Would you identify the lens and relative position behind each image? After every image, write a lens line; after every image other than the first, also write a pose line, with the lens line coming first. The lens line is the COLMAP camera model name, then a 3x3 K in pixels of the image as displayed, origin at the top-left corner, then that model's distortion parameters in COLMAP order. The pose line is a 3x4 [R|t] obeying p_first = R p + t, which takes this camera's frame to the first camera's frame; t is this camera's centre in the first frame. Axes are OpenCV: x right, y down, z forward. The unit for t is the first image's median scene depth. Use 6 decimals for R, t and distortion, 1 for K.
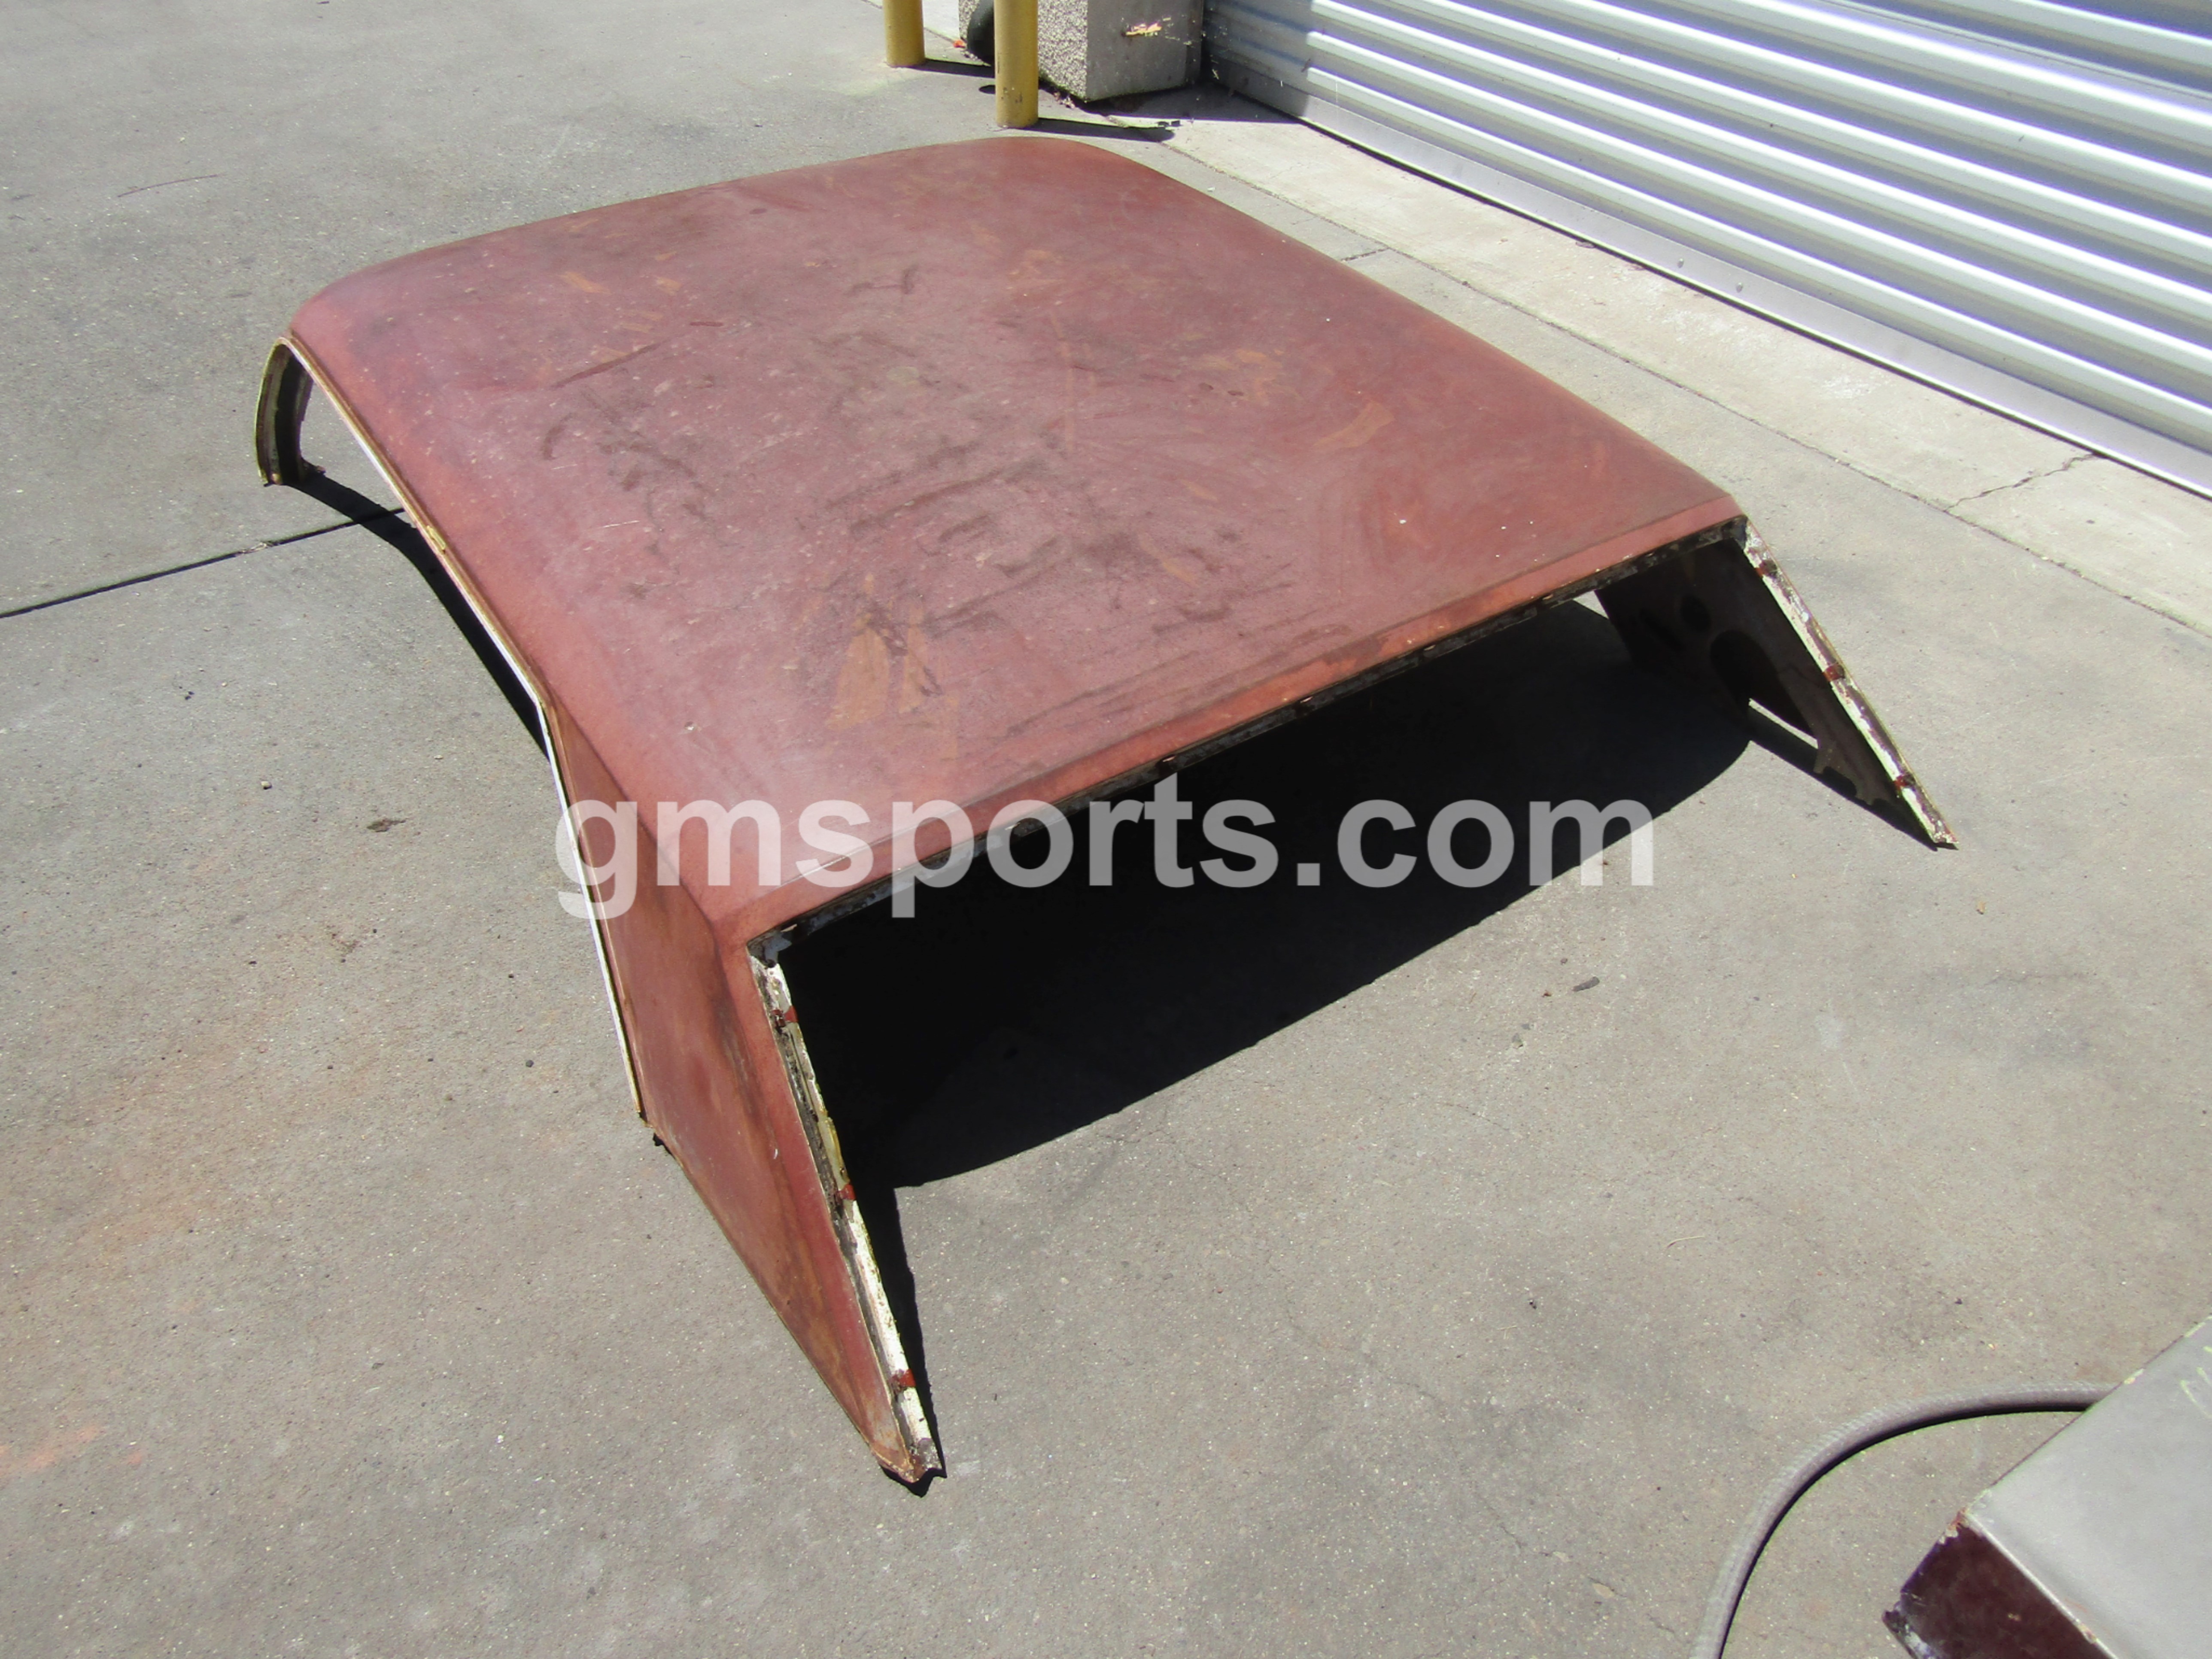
lens RADIAL K [[1566.4, 0, 1094.7], [0, 1566.4, 826.4], [0, 0, 1]] dist [-0.006710, -0.001828]
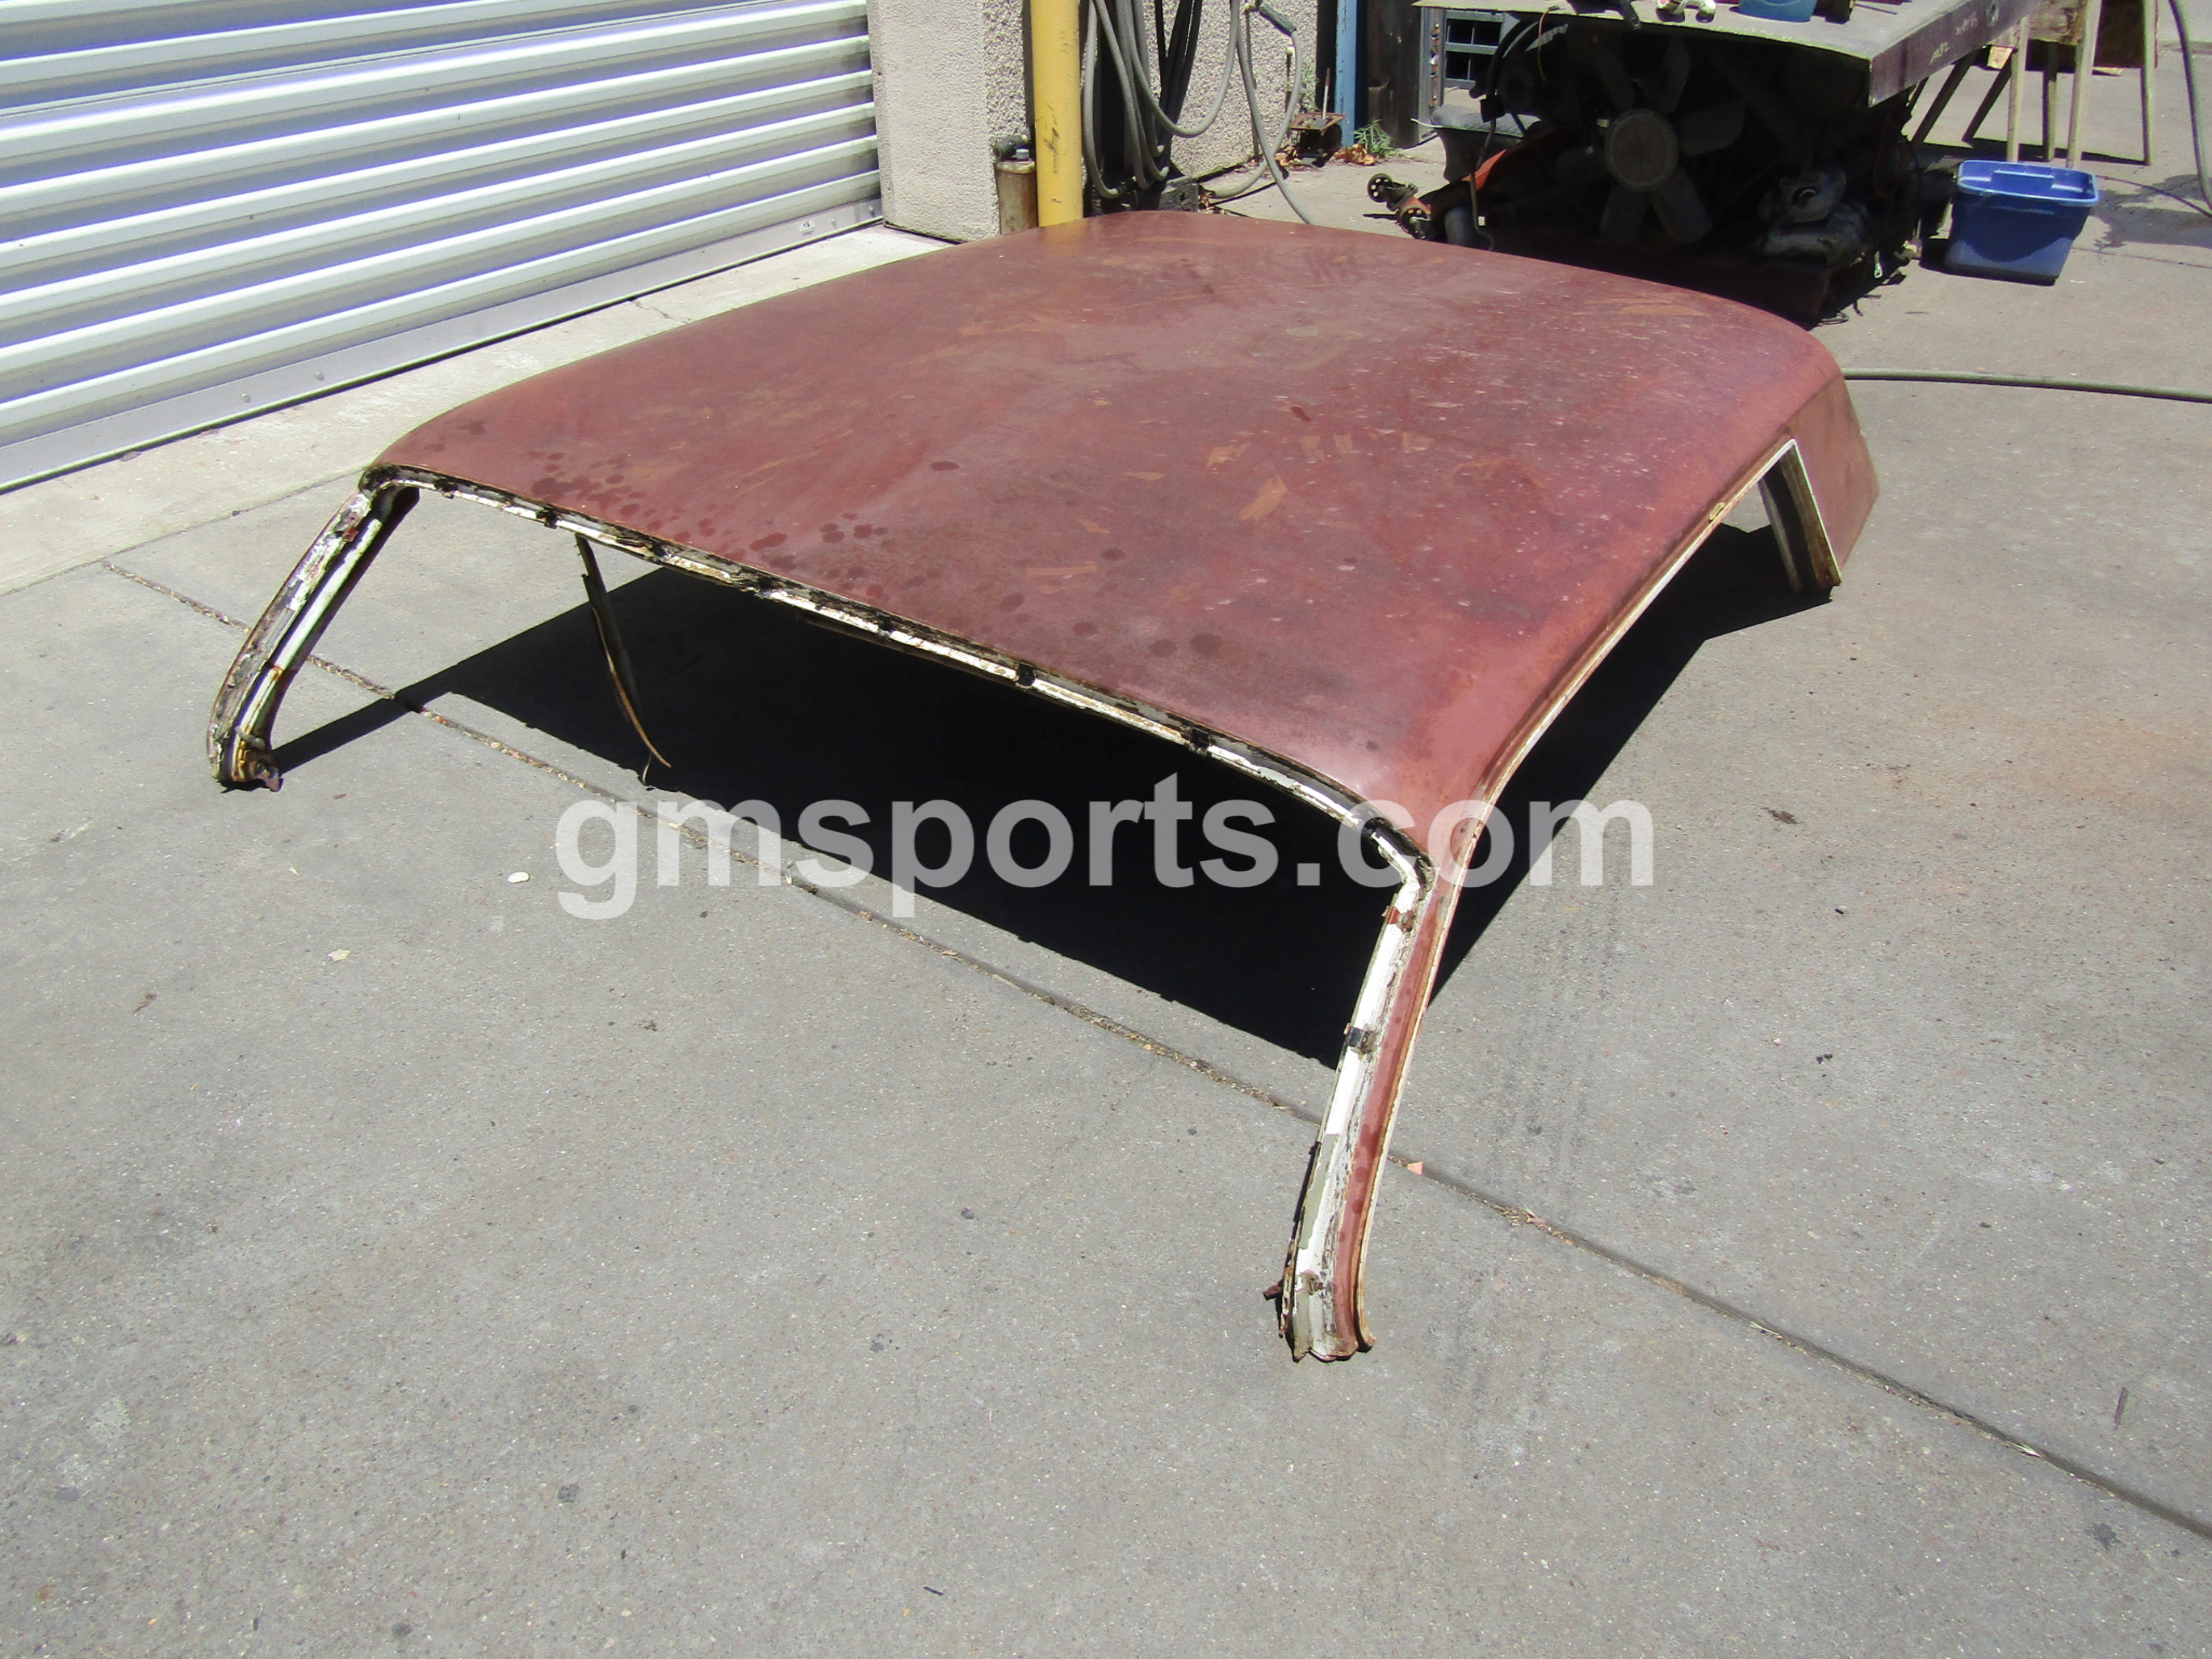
lens RADIAL K [[1566.4, 0, 1114.7], [0, 1566.4, 838.4], [0, 0, 1]] dist [-0.006710, -0.001828]
pose [[-0.377269, -0.541843, 0.751049, -1.242706], [0.596612, 0.478070, 0.644595, -1.042803], [-0.708323, 0.691271, 0.142909, 1.396048]]
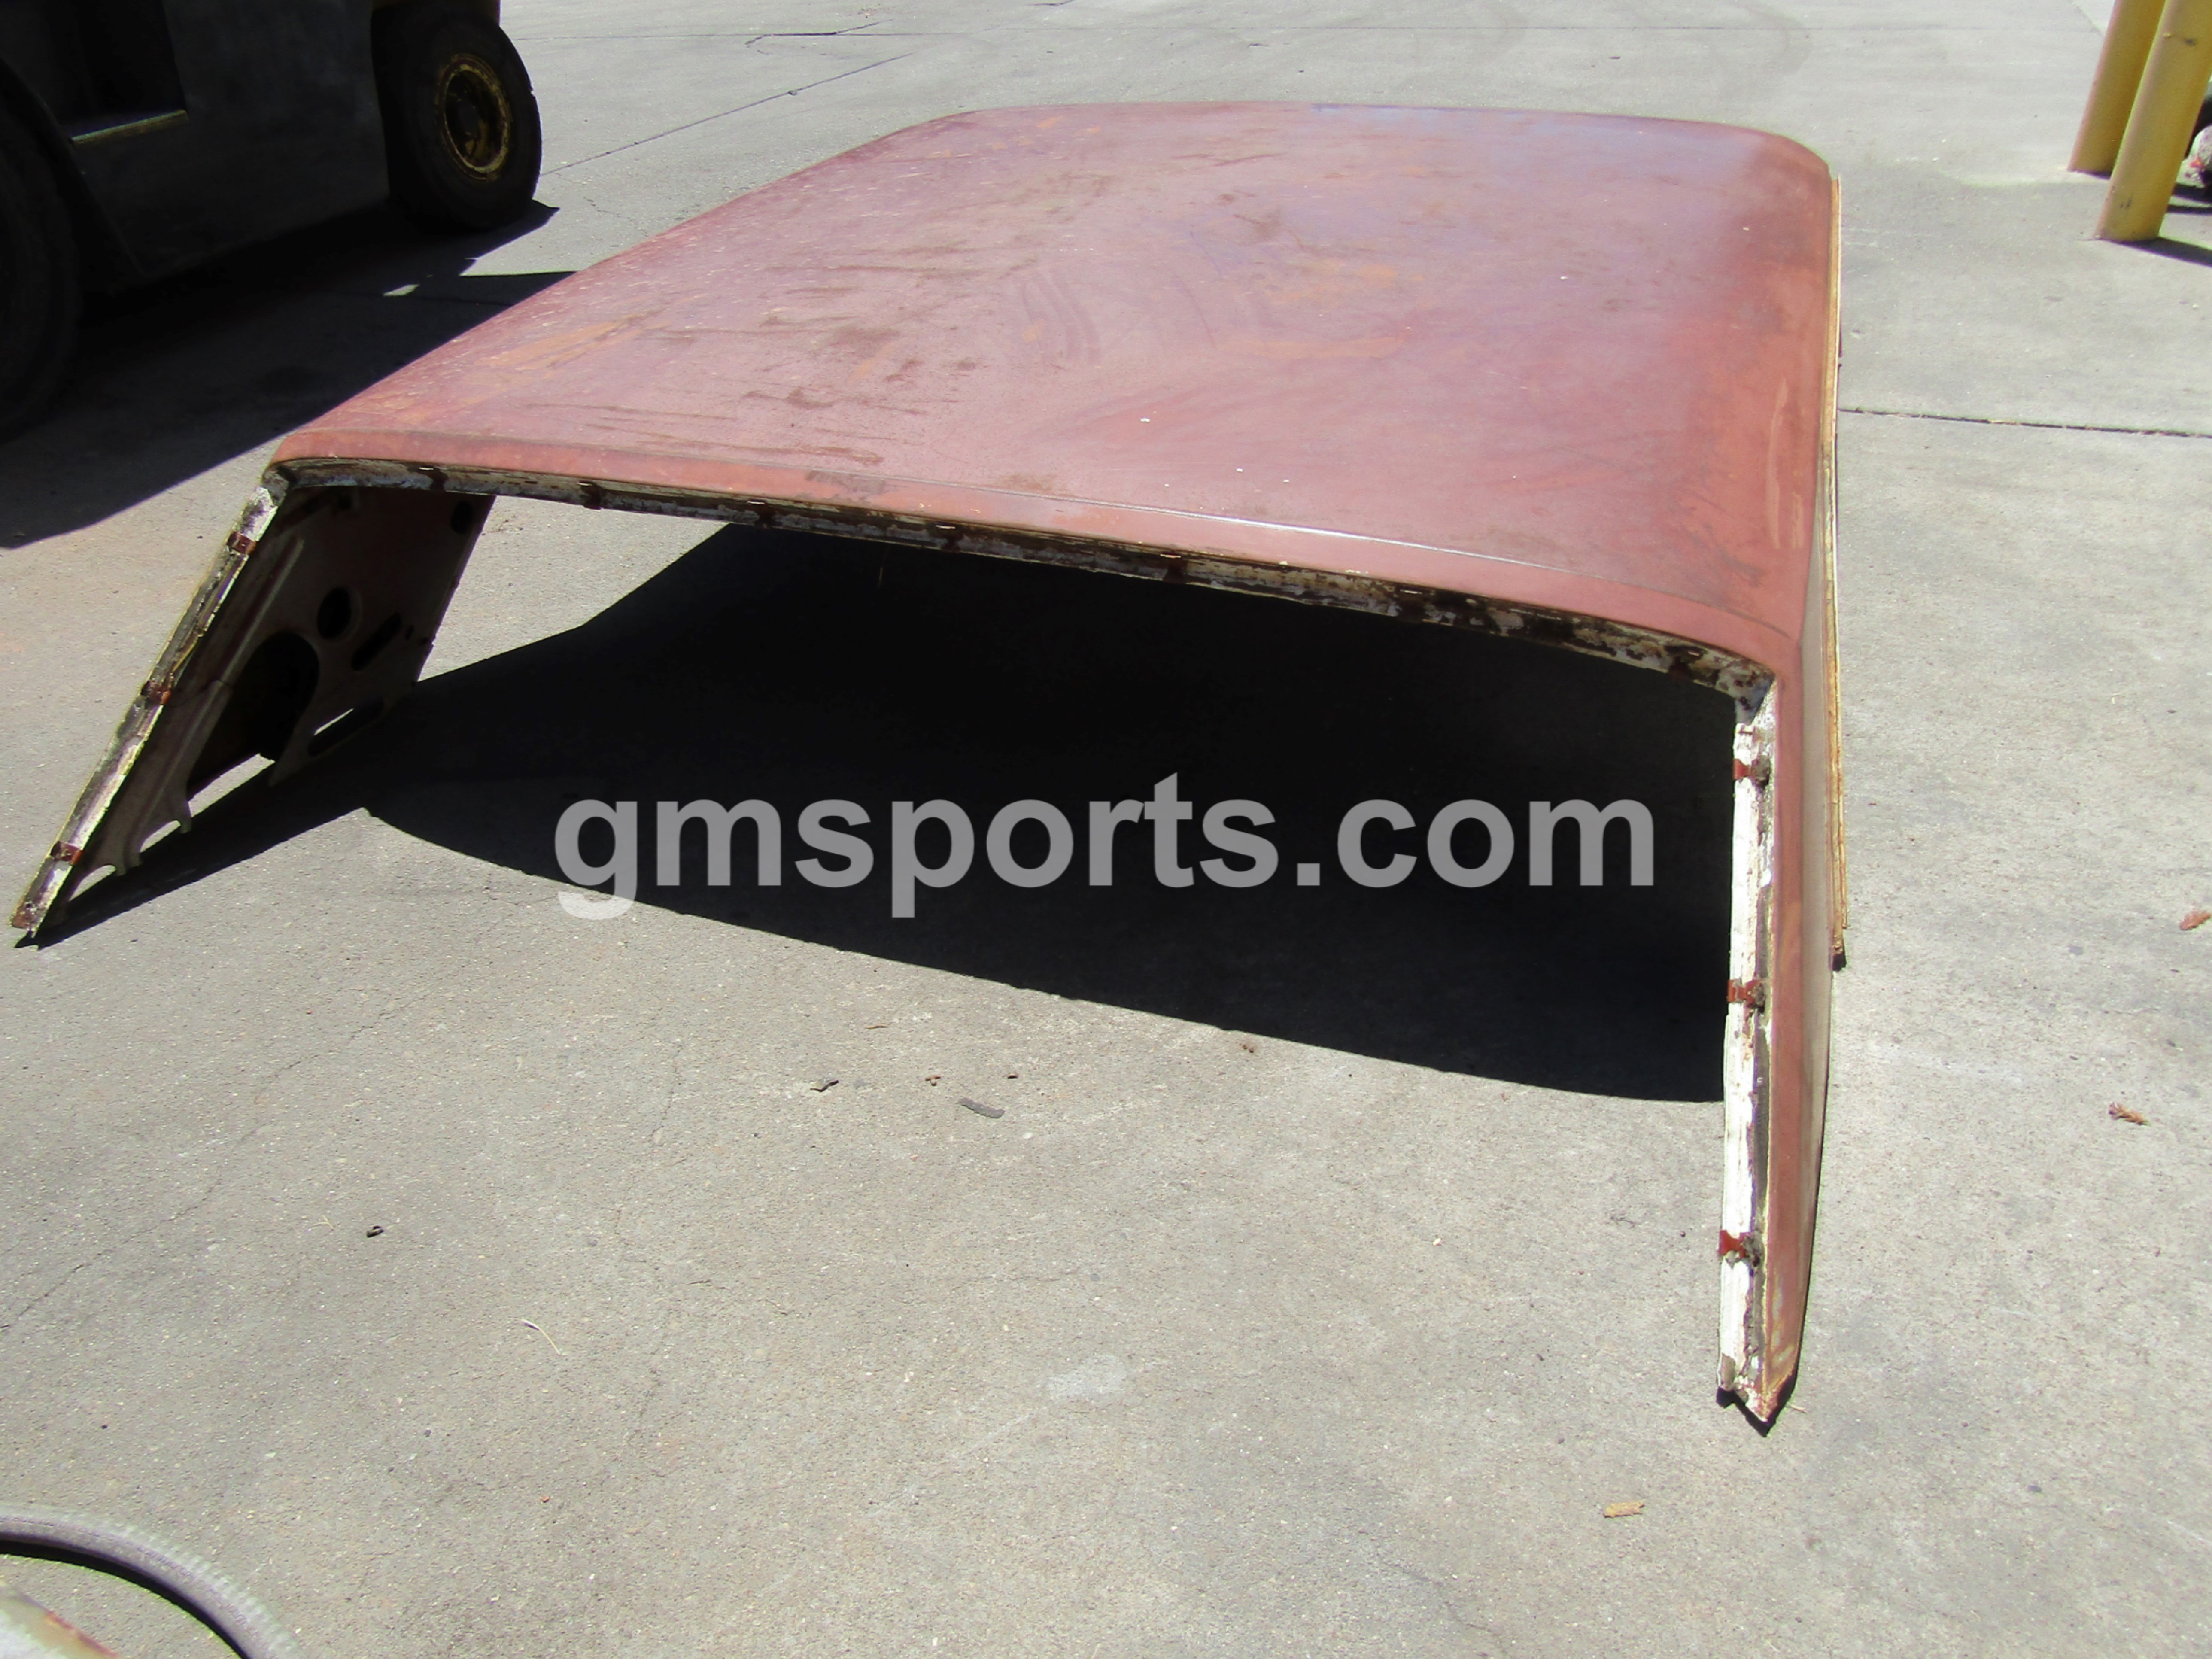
lens RADIAL K [[1566.4, 0, 1106.6], [0, 1566.4, 827.8], [0, 0, 1]] dist [-0.006710, -0.001828]
pose [[0.561968, 0.430172, -0.706501, 0.831642], [-0.504245, 0.855233, 0.119643, -0.118998], [0.655690, 0.289014, 0.697526, 0.576257]]
